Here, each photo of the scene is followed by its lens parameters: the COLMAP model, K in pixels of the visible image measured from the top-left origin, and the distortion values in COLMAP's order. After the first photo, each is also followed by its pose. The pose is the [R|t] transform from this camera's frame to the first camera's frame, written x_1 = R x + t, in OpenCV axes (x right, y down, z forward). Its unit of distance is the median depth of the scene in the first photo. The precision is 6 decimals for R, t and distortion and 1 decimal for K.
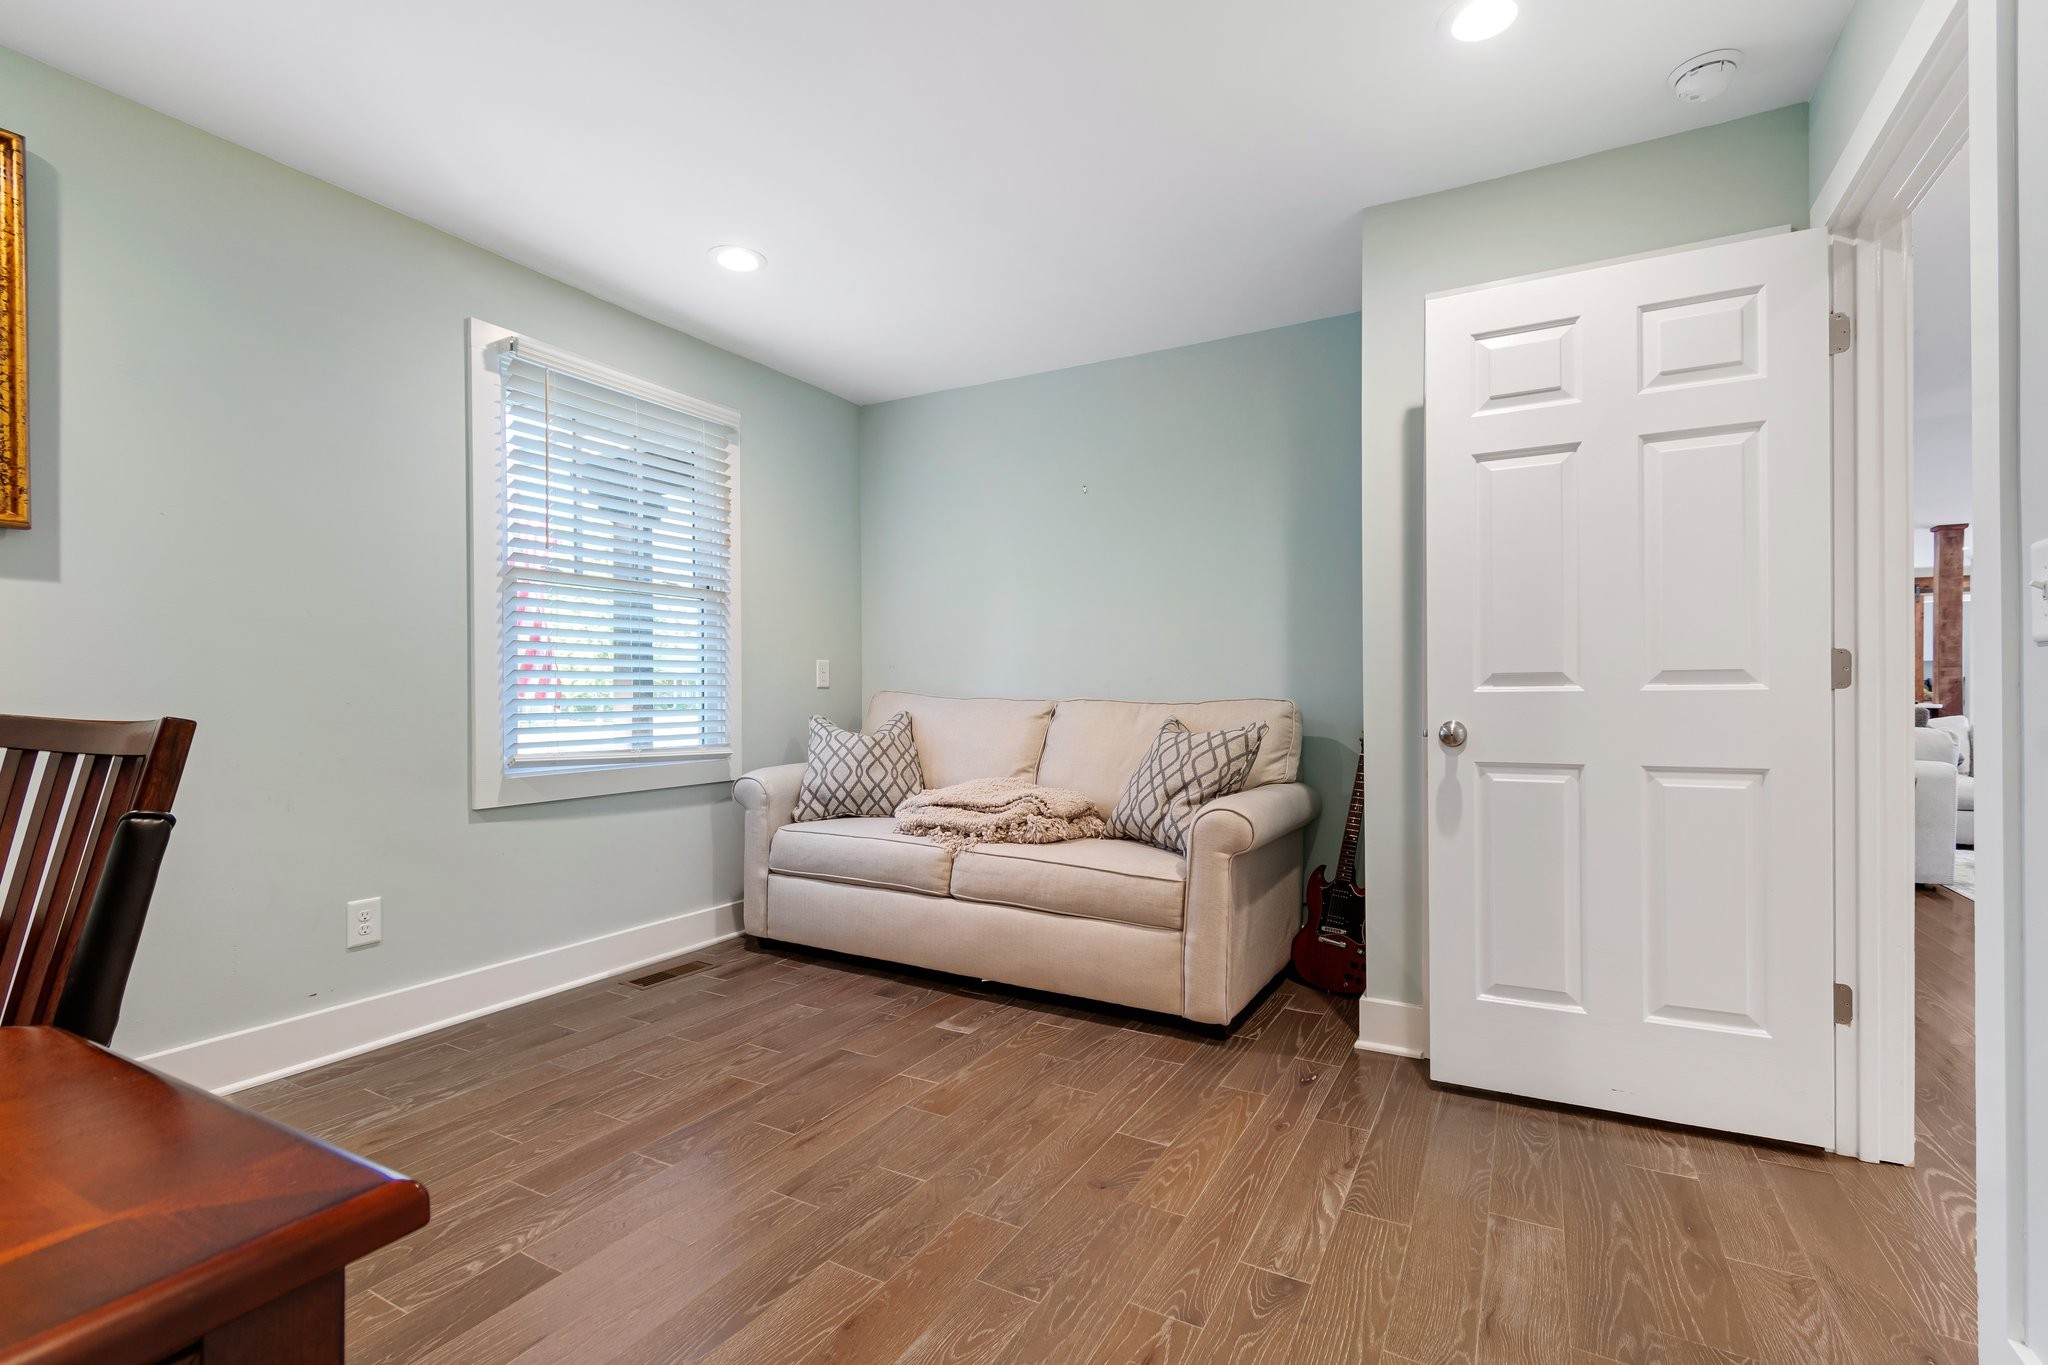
lens RADIAL K [[923.9, 0, 1031.7], [0, 923.9, 691.8], [0, 0, 1]] dist [0.004596, -0.002479]
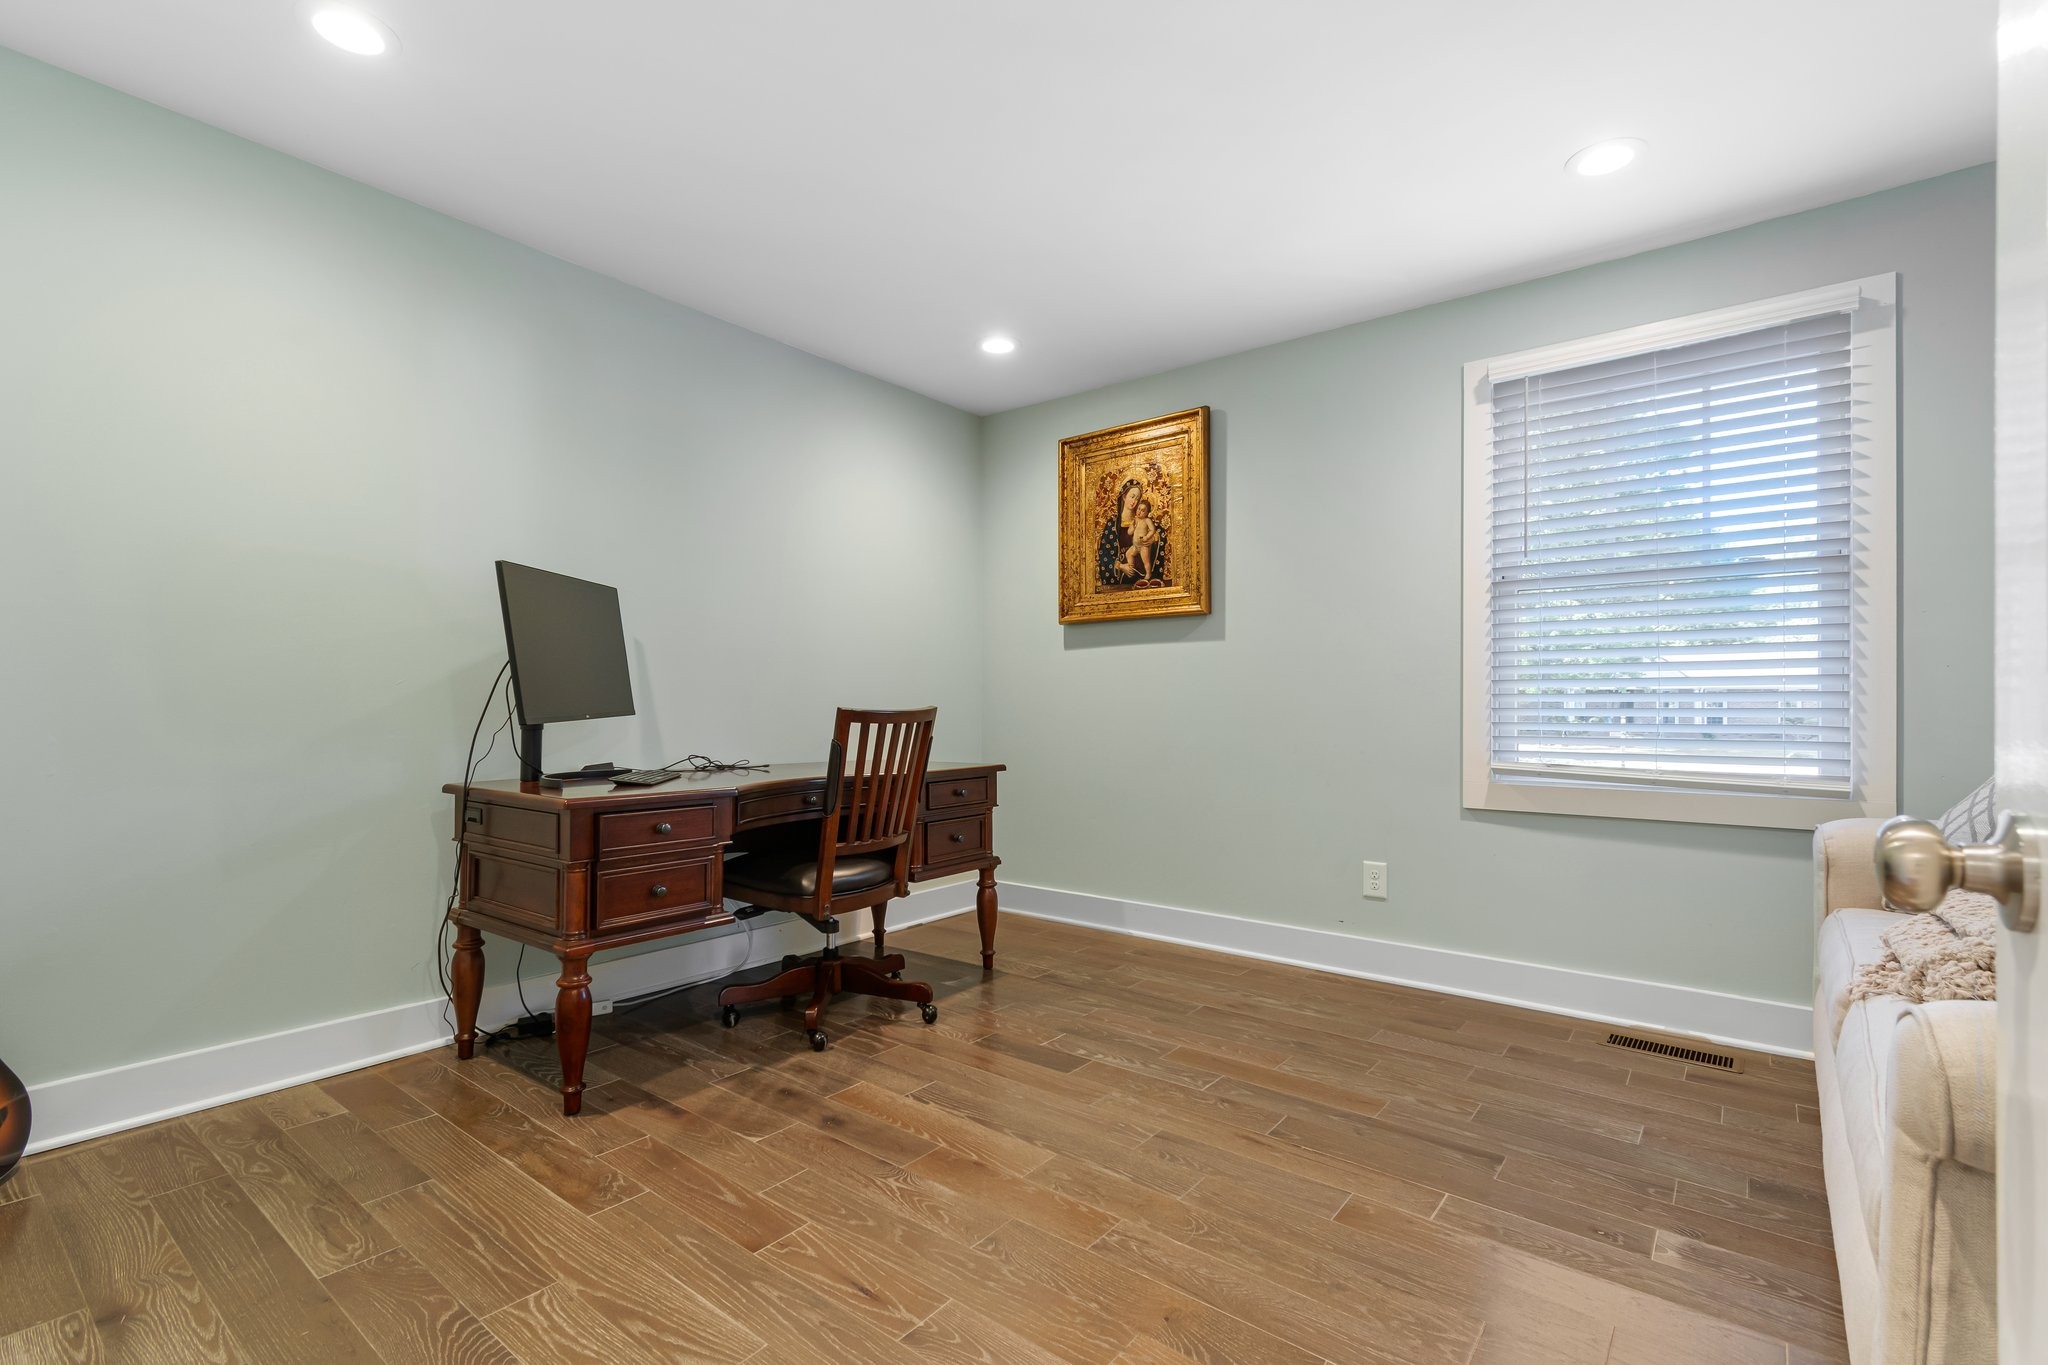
lens RADIAL K [[923.9, 0, 1014.3], [0, 923.9, 713.0], [0, 0, 1]] dist [0.004596, -0.002479]
pose [[-0.175088, 0.008900, -0.984513, 0.642180], [-0.002804, 0.999951, 0.009538, 0.004810], [0.984549, 0.004430, -0.175054, 0.735247]]
